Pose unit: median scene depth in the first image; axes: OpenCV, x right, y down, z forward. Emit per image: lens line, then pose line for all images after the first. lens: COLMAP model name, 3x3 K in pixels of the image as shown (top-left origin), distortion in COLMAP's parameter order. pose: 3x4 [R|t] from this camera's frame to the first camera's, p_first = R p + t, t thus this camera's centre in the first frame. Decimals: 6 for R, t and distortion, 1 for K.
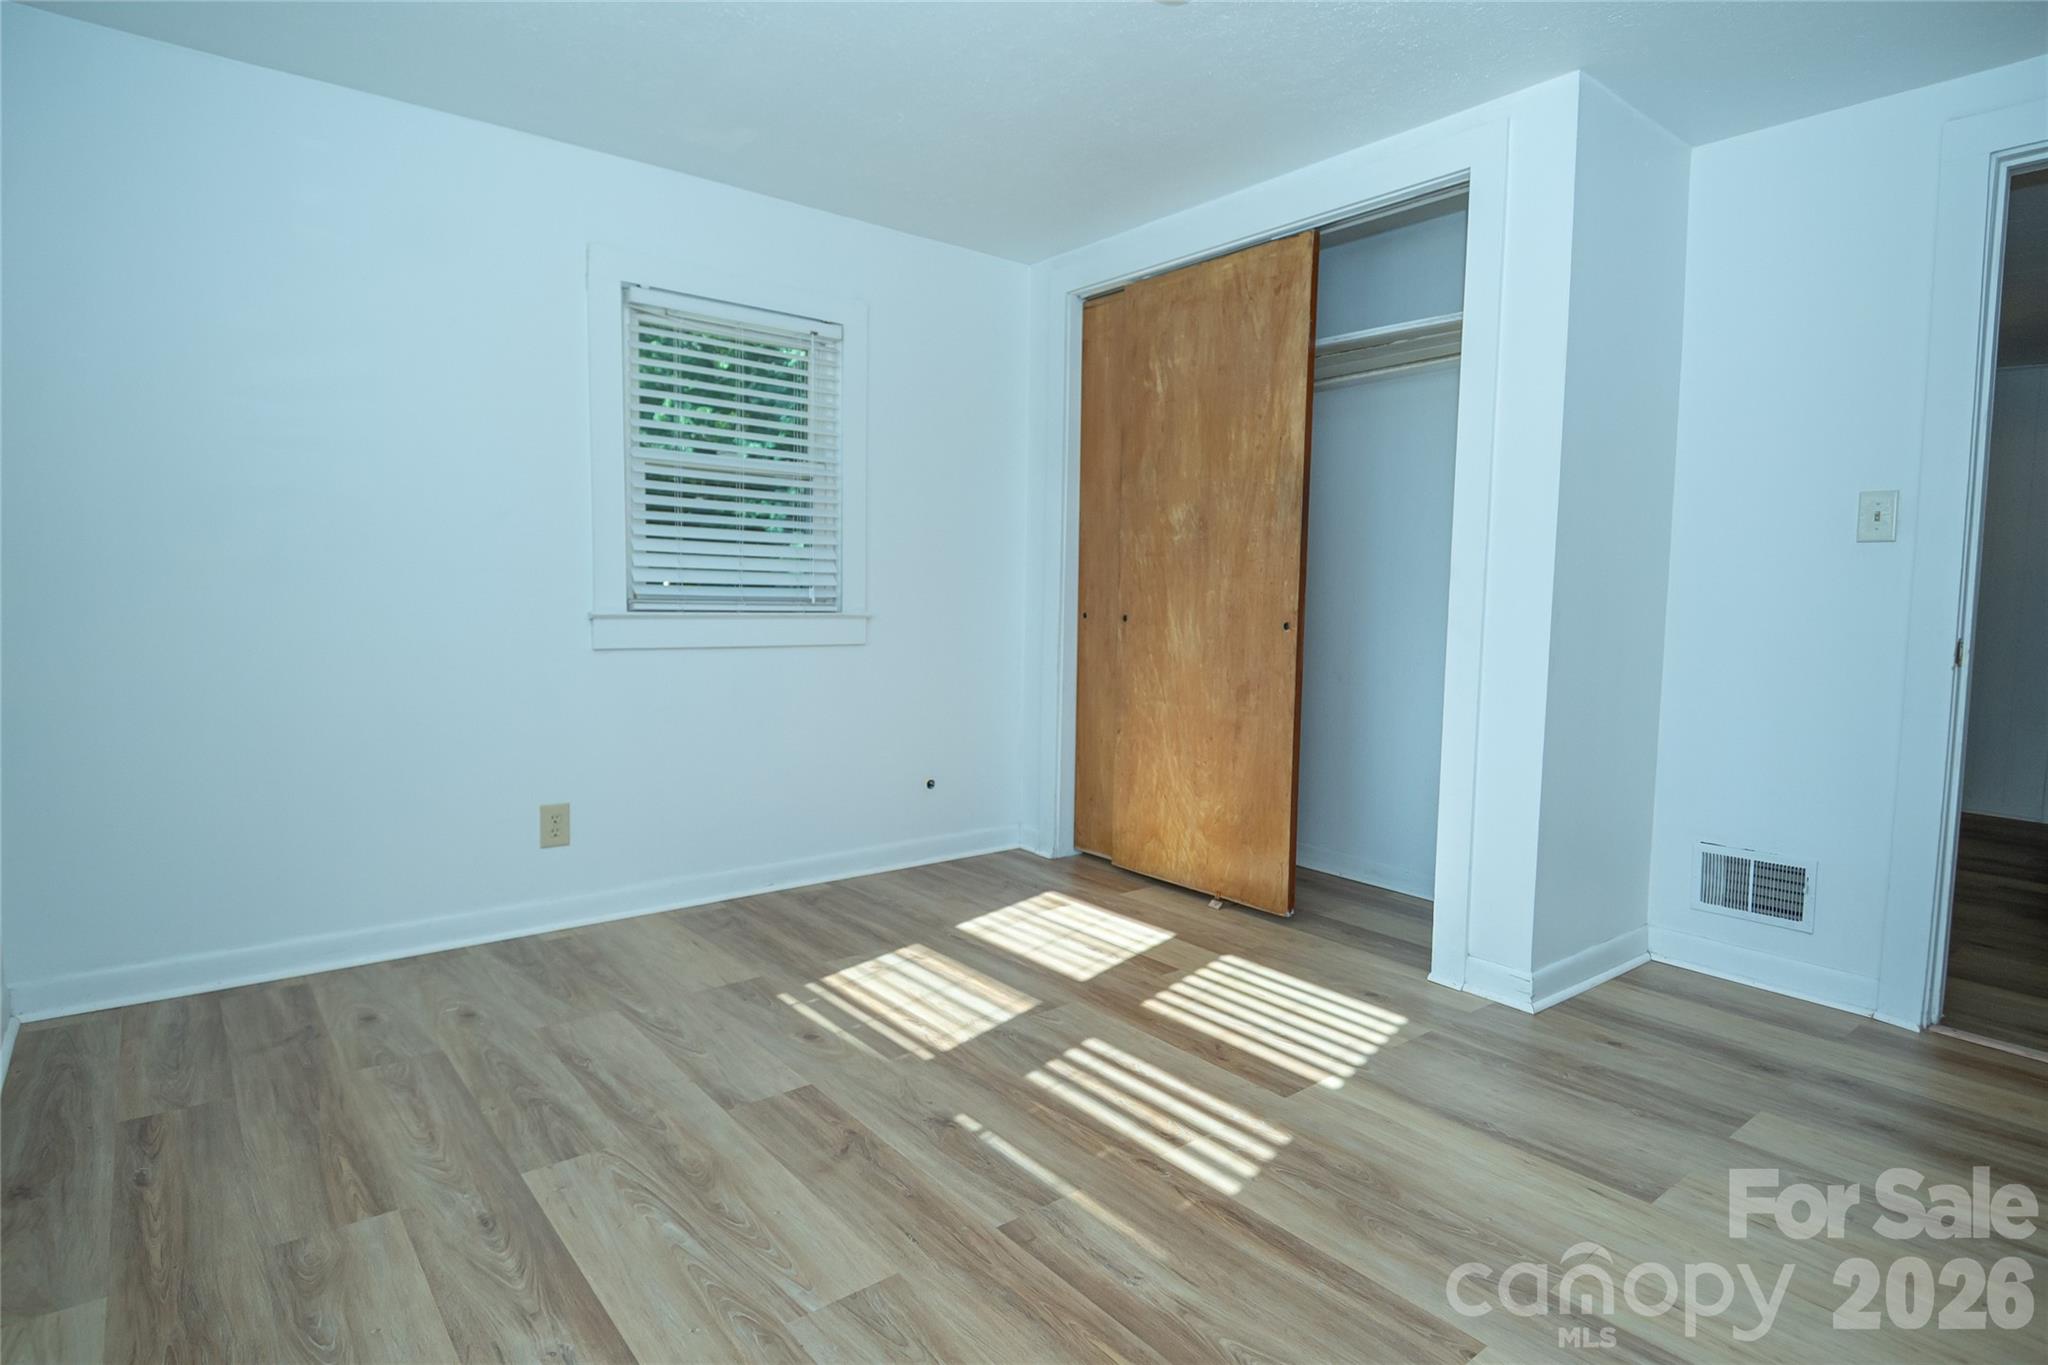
lens RADIAL K [[1083.1, 0, 1017.7], [0, 1083.1, 673.8], [0, 0, 1]] dist [0.005297, -0.007925]
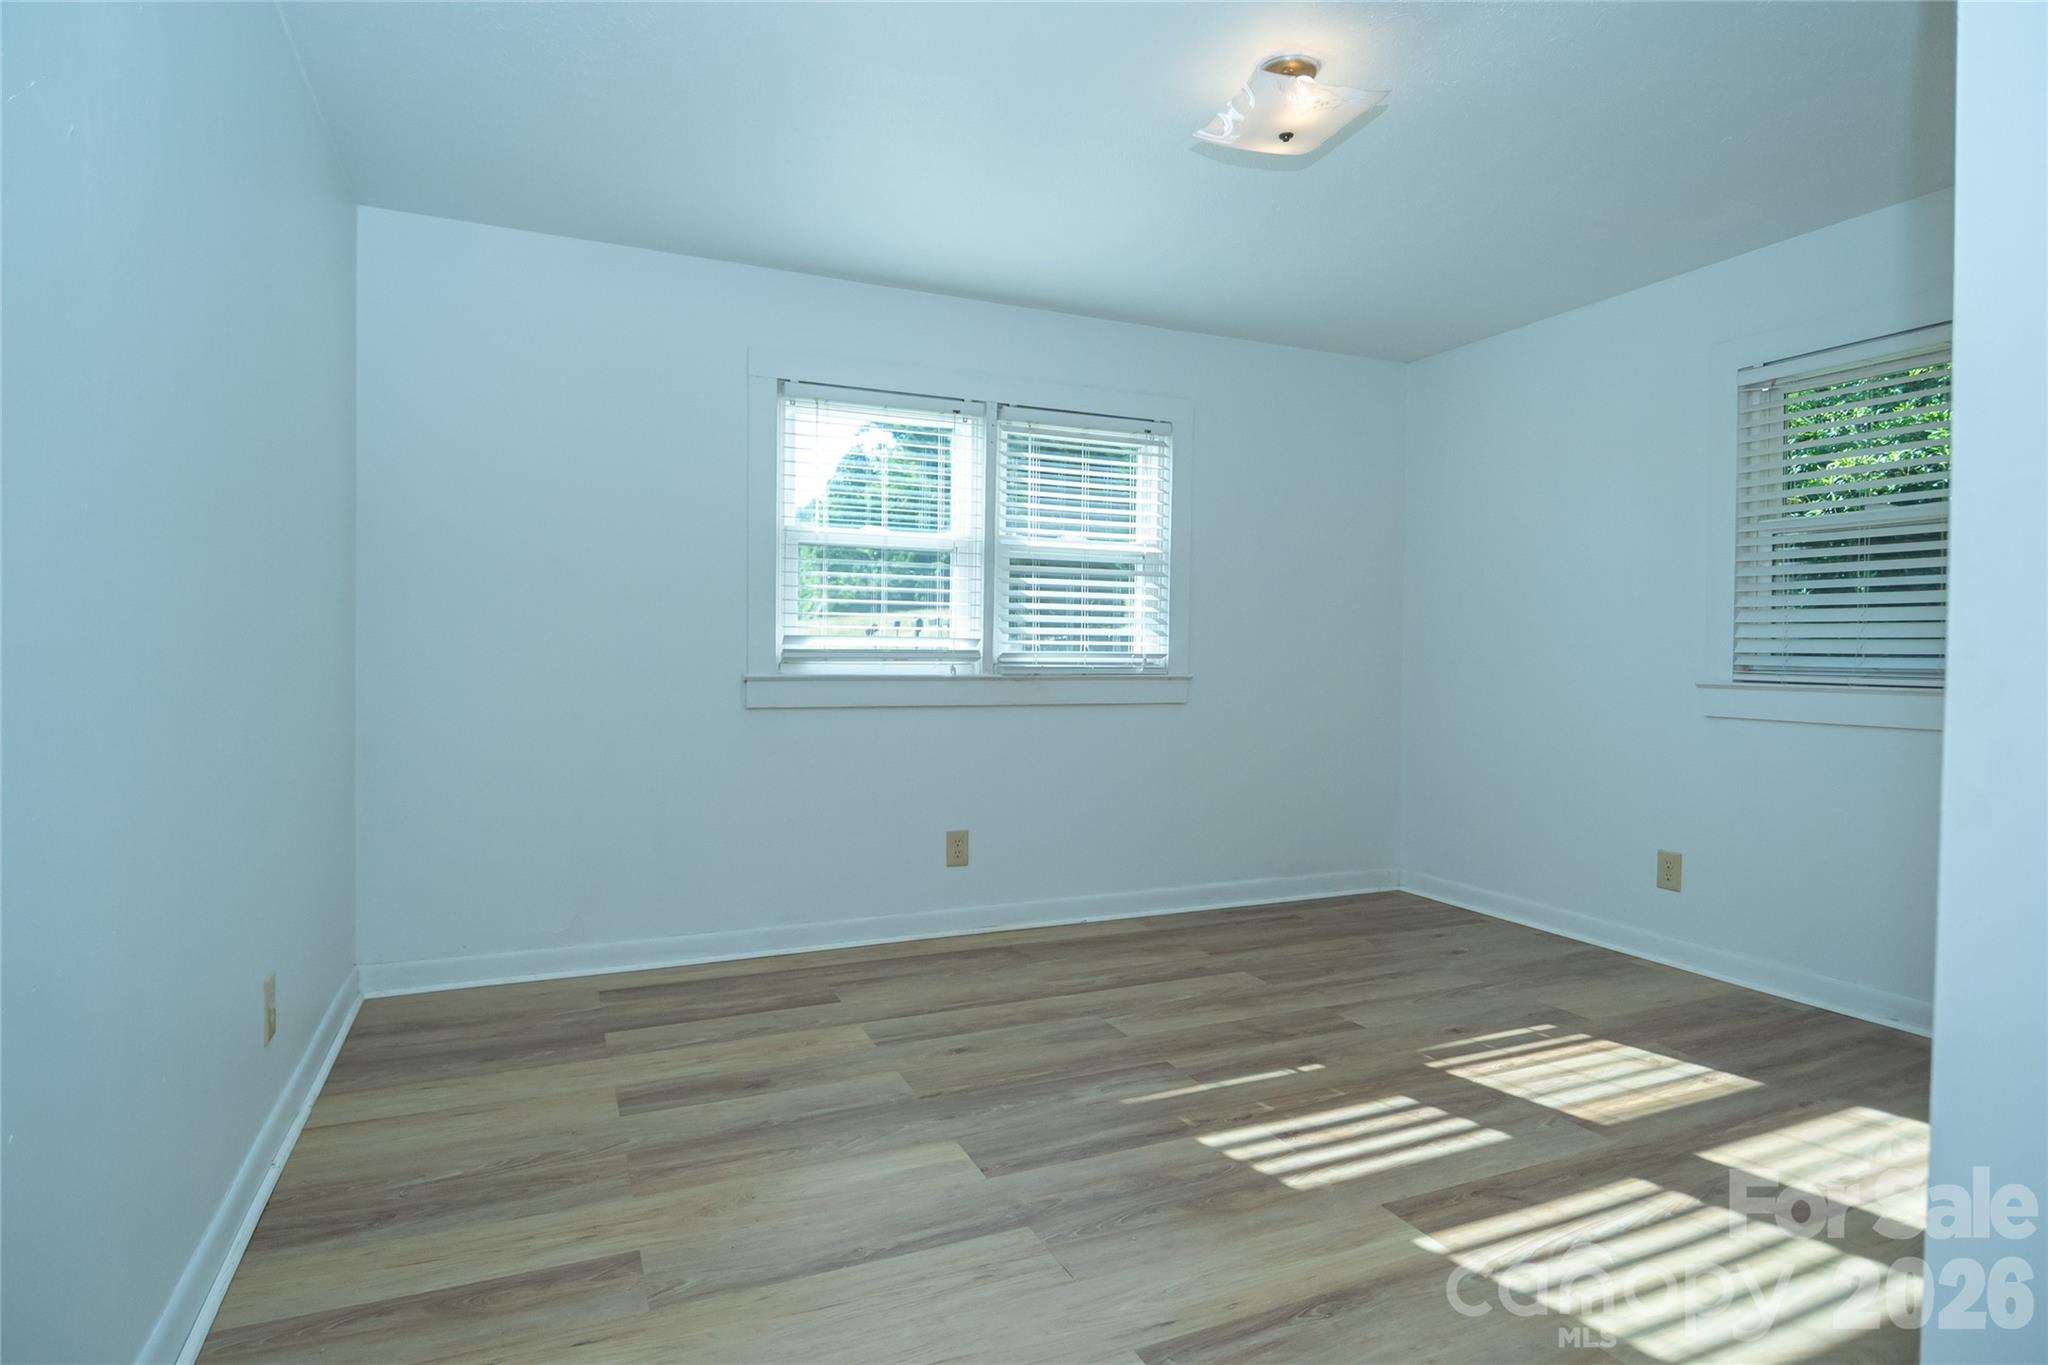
lens RADIAL K [[1083.1, 0, 1023.5], [0, 1083.1, 677.8], [0, 0, 1]] dist [0.005297, -0.007925]
pose [[-0.263517, 0.001771, -0.964653, 1.042160], [-0.089597, 0.995631, 0.026304, -0.035436], [0.960485, 0.093362, -0.262207, 0.797494]]
